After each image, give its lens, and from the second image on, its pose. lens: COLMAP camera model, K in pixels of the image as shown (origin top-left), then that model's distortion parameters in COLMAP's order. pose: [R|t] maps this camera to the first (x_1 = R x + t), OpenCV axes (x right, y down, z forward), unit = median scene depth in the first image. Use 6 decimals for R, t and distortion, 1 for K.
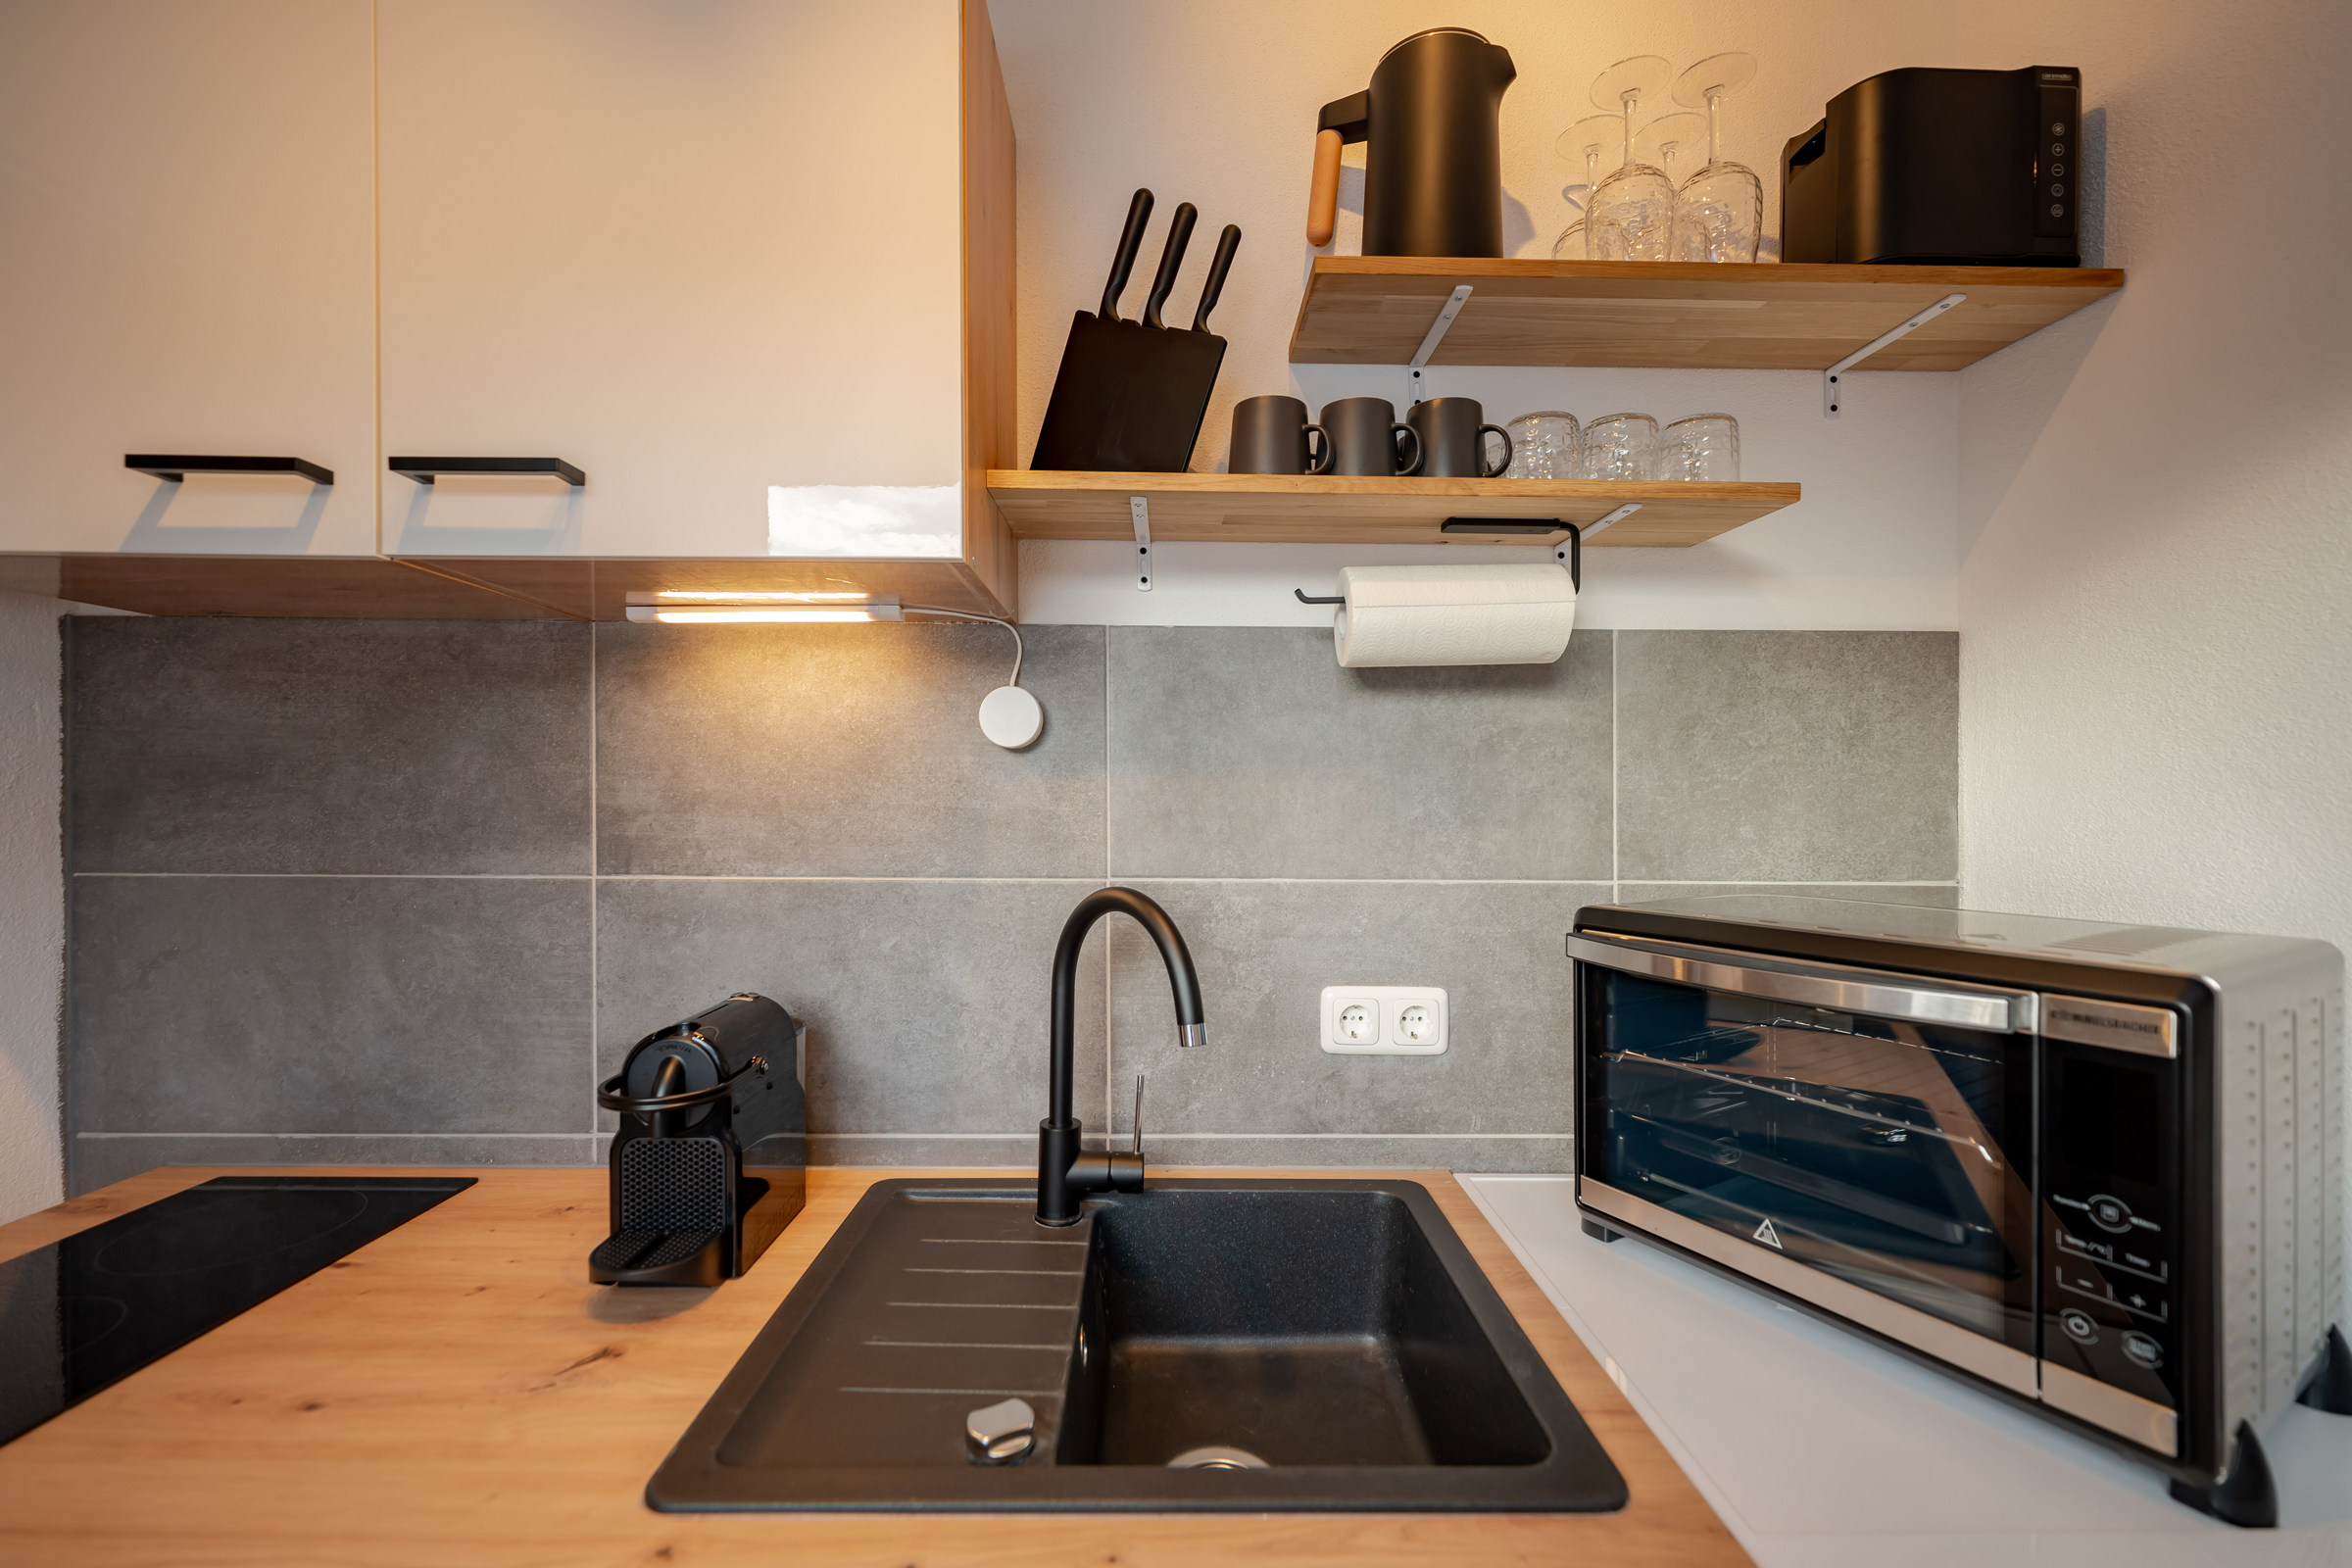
lens RADIAL K [[951.2, 0, 1177.1], [0, 951.2, 792.6], [0, 0, 1]] dist [0.001211, -0.000638]
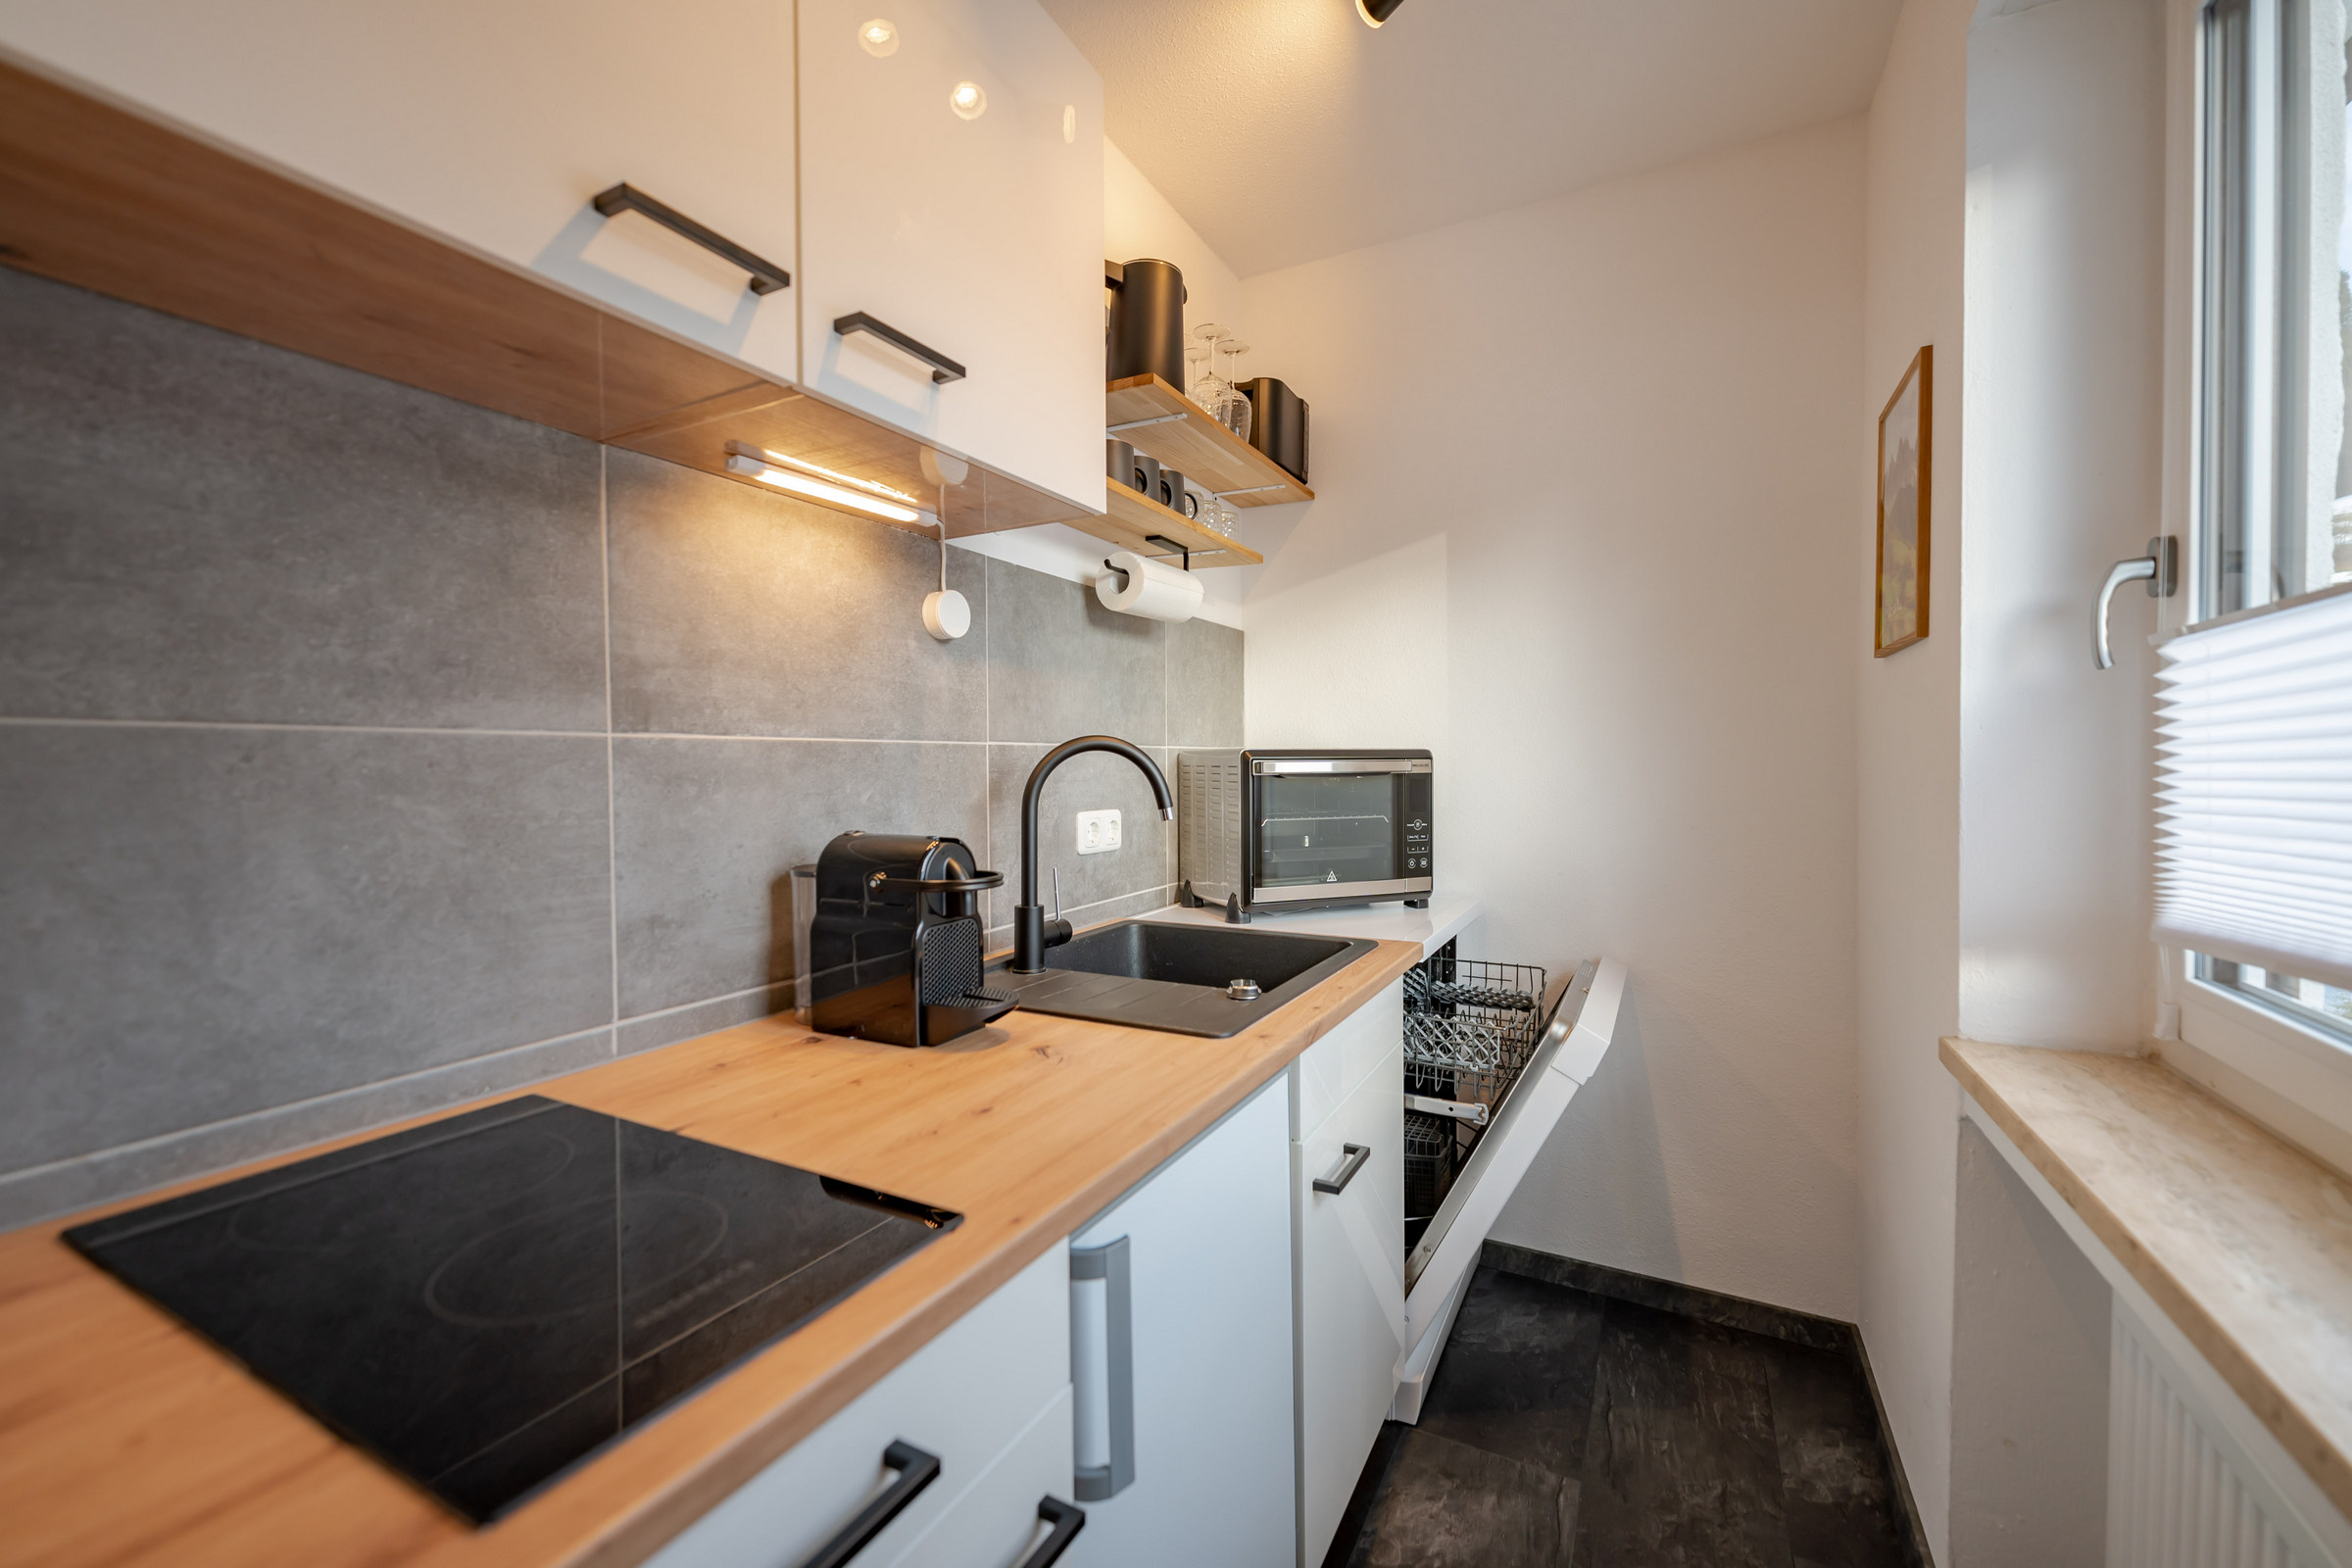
lens RADIAL K [[951.2, 0, 1181.9], [0, 951.2, 774.1], [0, 0, 1]] dist [0.001211, -0.000638]
pose [[0.469917, -0.019728, 0.882490, -1.145417], [0.006691, 0.999801, 0.018788, 0.112568], [-0.882685, -0.002924, 0.469956, 0.114197]]
